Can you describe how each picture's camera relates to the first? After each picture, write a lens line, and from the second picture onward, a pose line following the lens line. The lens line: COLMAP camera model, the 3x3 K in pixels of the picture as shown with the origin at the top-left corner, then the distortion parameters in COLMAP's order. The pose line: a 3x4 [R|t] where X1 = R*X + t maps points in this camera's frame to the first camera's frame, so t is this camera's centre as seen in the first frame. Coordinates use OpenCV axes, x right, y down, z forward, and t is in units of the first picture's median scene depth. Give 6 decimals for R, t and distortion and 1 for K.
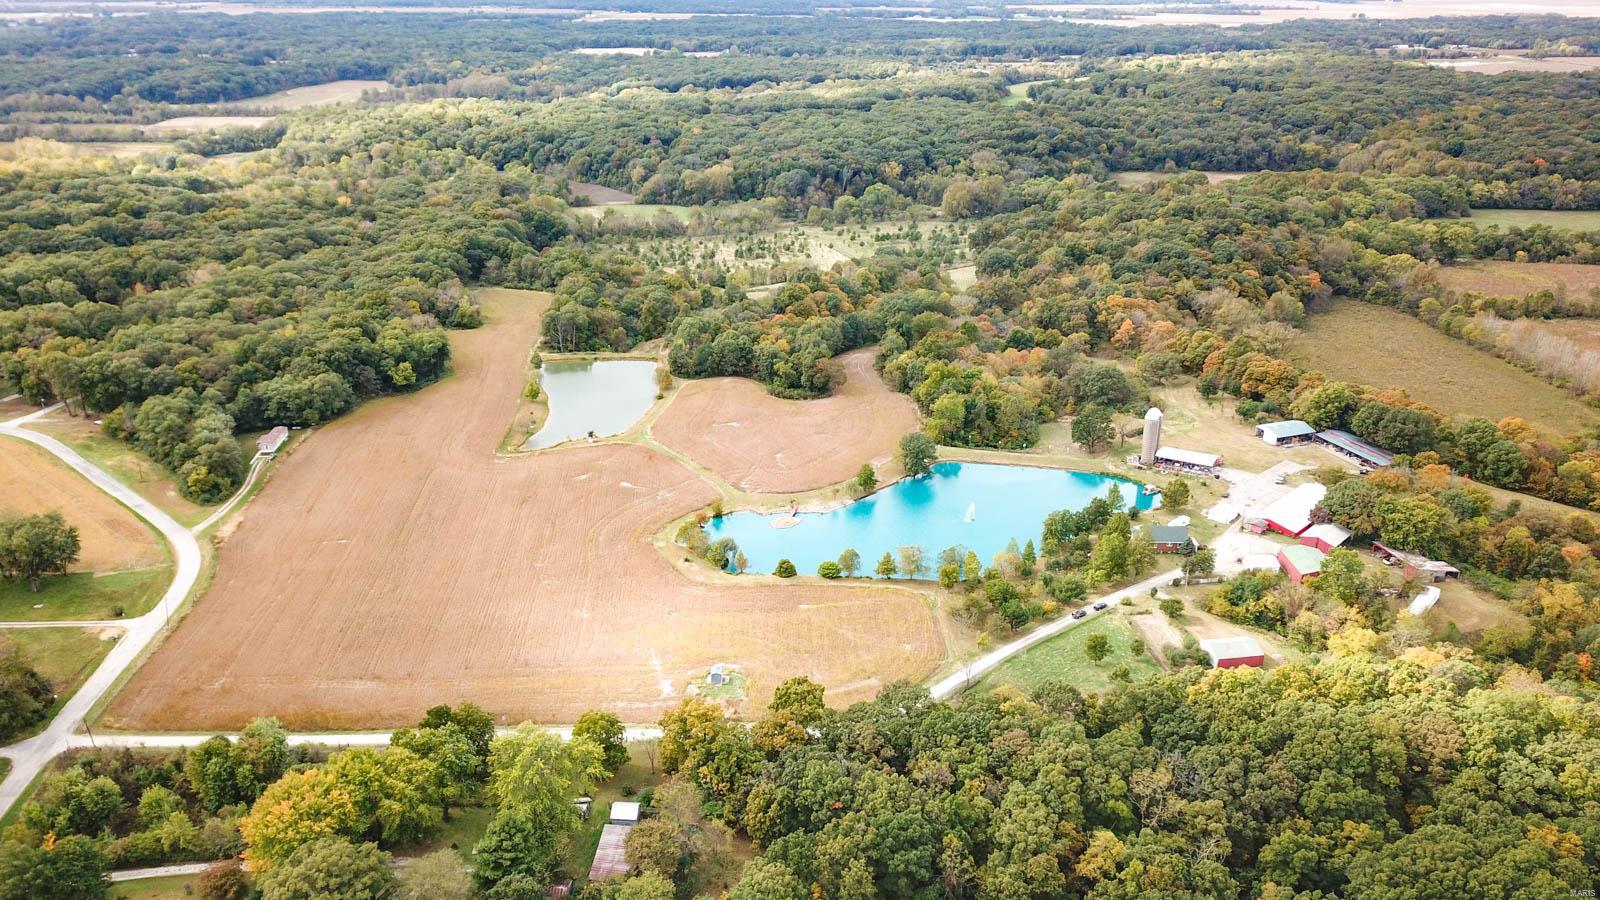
lens RADIAL K [[1230.6, 0, 800.0], [0, 1230.6, 450.0], [0, 0, 1]] dist [0.039546, -0.041251]
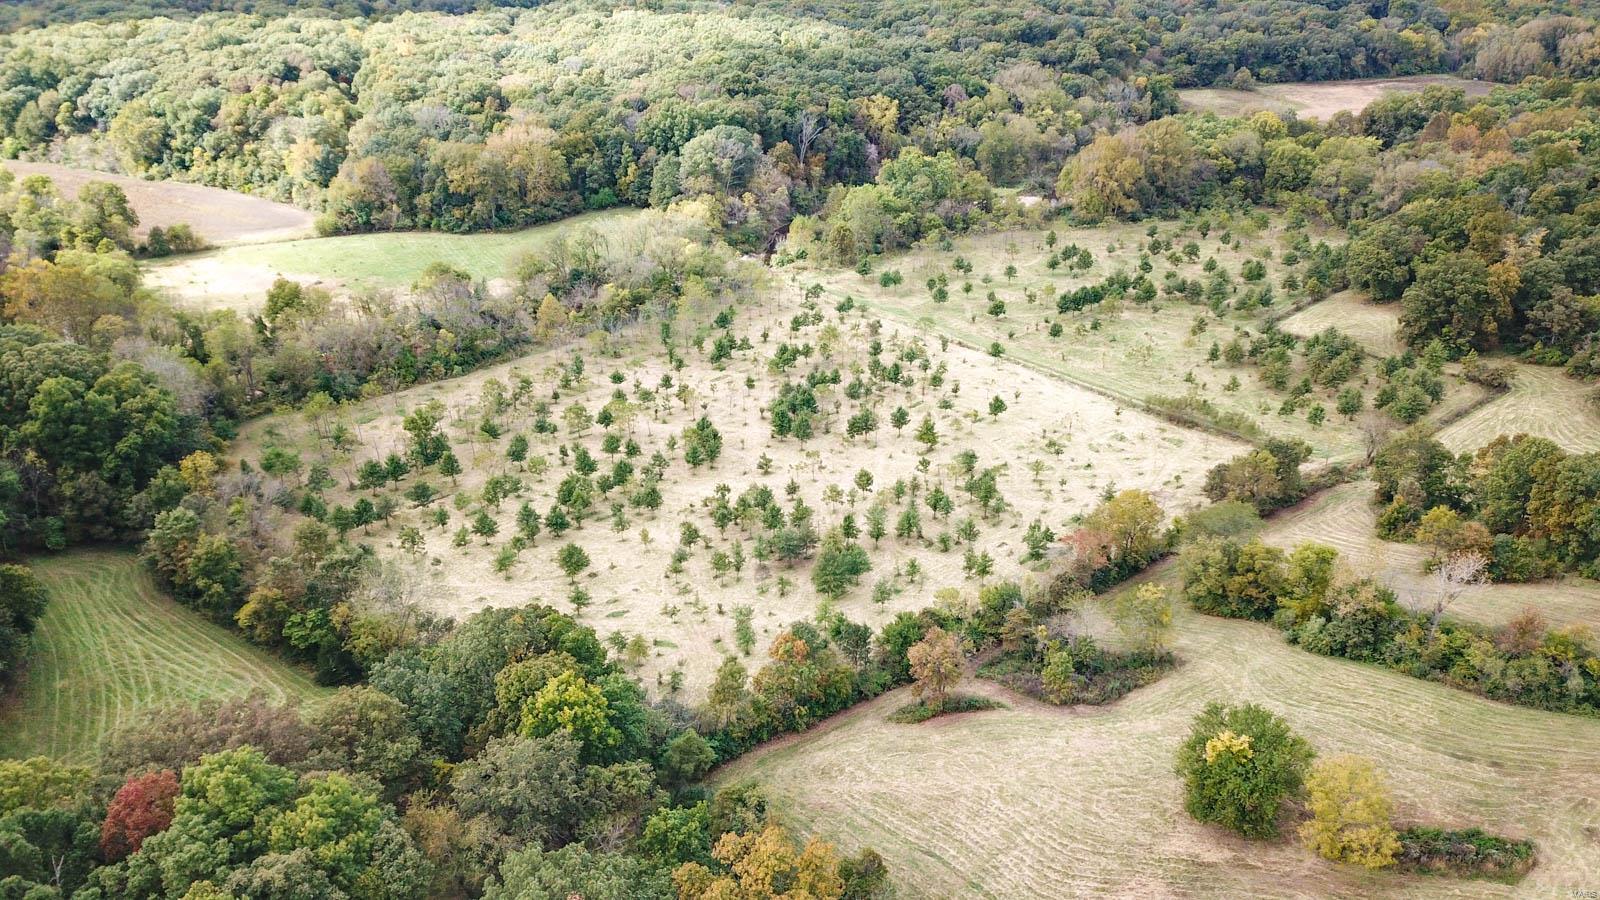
lens RADIAL K [[1222.6, 0, 796.0], [0, 1222.6, 454.9], [0, 0, 1]] dist [0.012783, -0.003645]
pose [[0.944099, -0.139239, 0.298814, -0.119779], [0.118227, 0.989135, 0.087372, -0.150335], [-0.307733, -0.047160, 0.950303, 0.590859]]
